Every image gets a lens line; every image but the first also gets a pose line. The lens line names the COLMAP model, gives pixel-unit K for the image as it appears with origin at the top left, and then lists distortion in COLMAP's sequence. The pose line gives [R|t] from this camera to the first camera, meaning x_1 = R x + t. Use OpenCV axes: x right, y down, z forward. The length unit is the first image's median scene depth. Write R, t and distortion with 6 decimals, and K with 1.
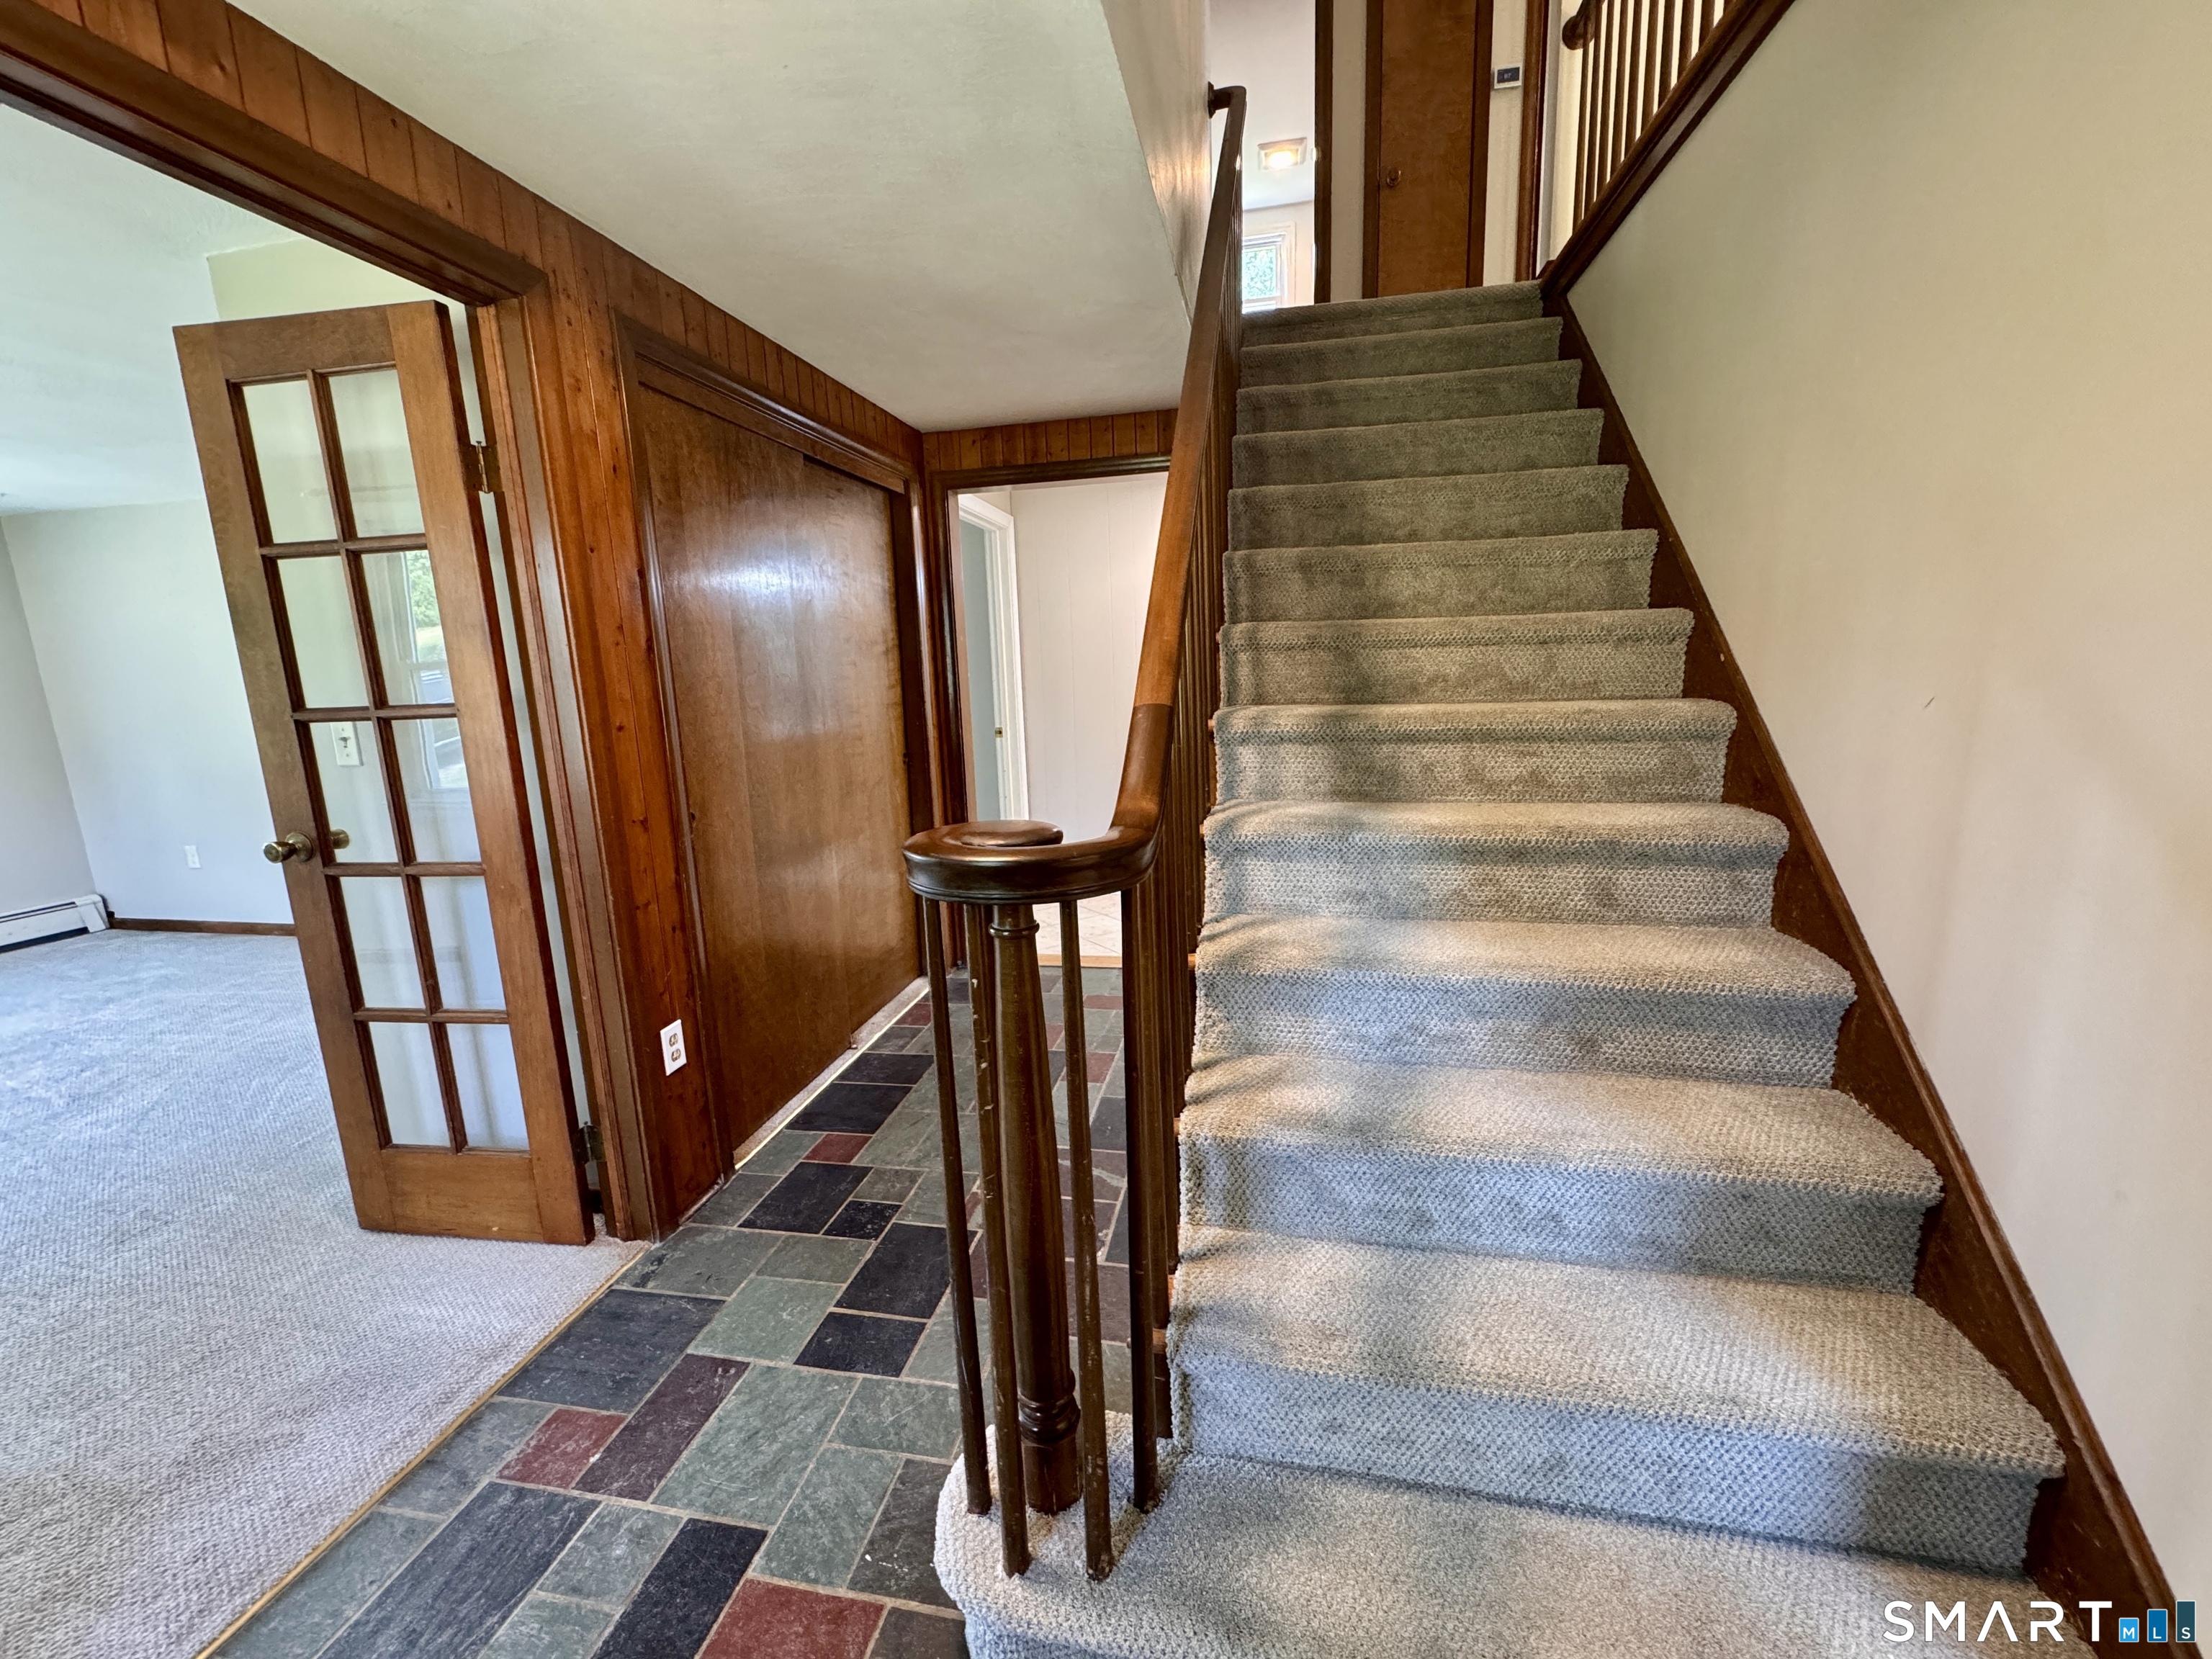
lens RADIAL K [[884.7, 0, 1102.9], [0, 884.7, 826.0], [0, 0, 1]] dist [-0.003759, 0.000387]
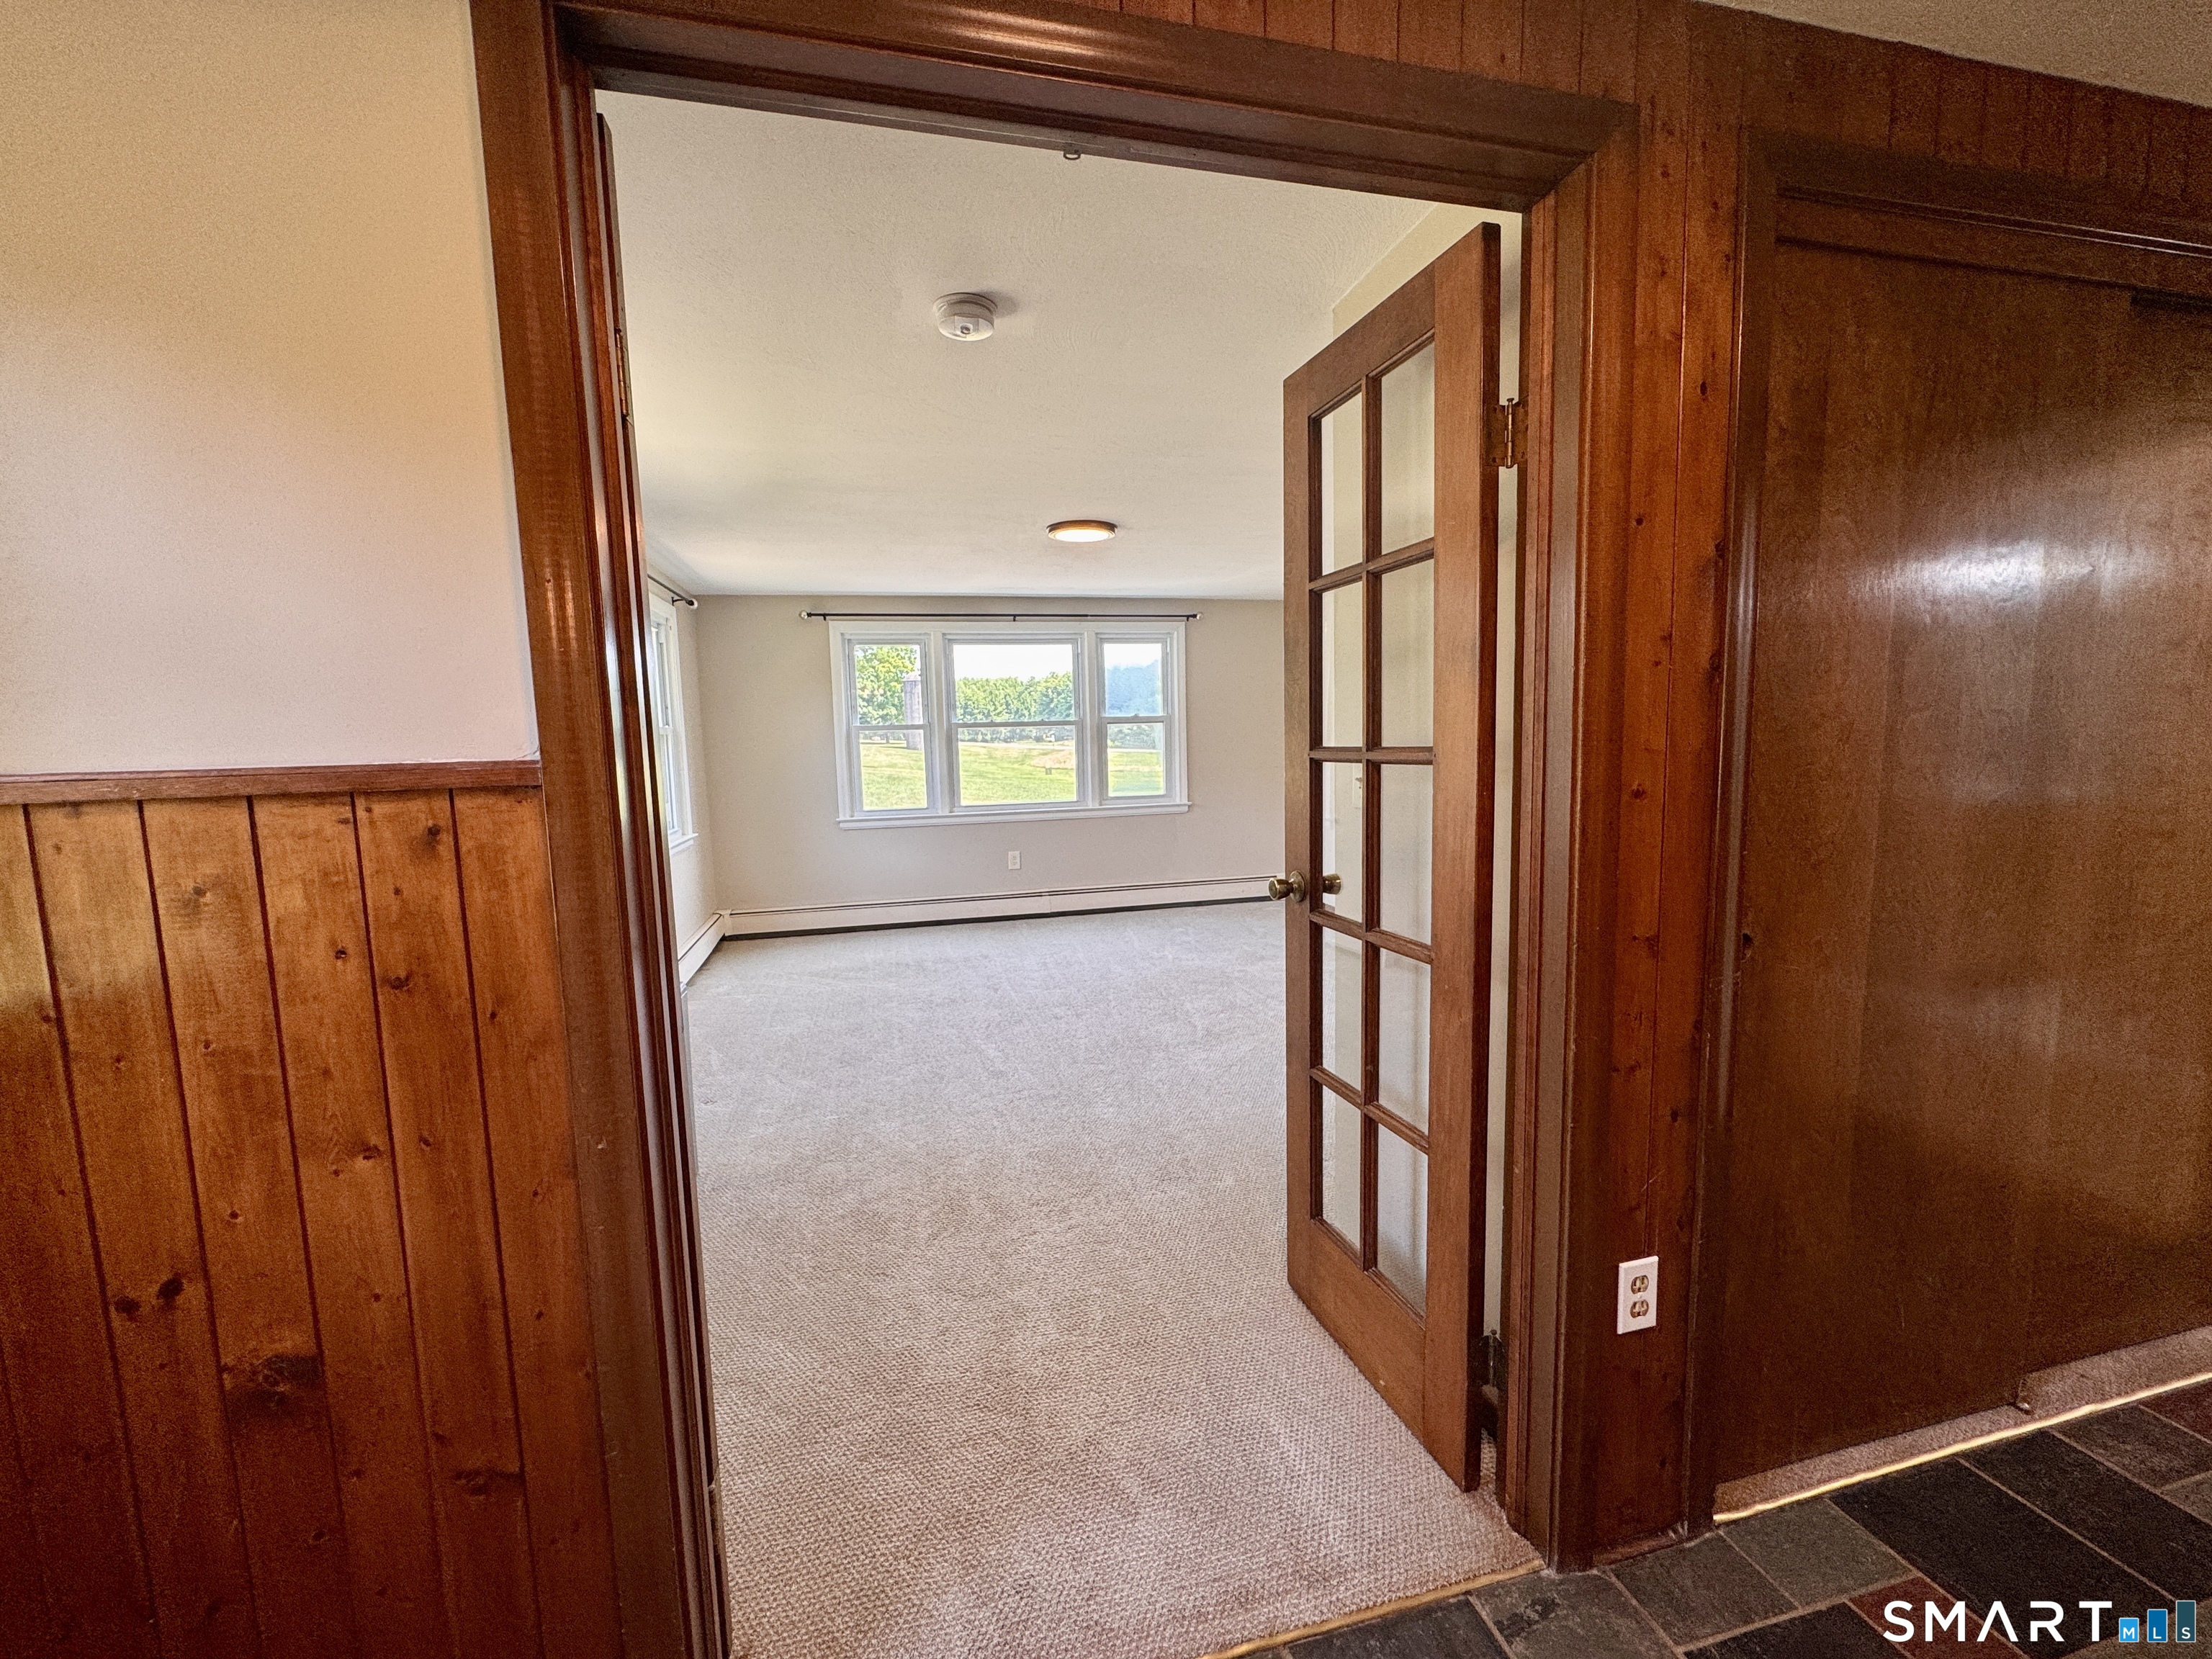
lens RADIAL K [[884.7, 0, 1102.8], [0, 884.7, 830.7], [0, 0, 1]] dist [-0.003759, 0.000387]
pose [[0.422475, 0.119768, -0.898427, -0.124005], [-0.150054, 0.986795, 0.060986, -0.062824], [0.893867, 0.109048, 0.434868, 0.361308]]
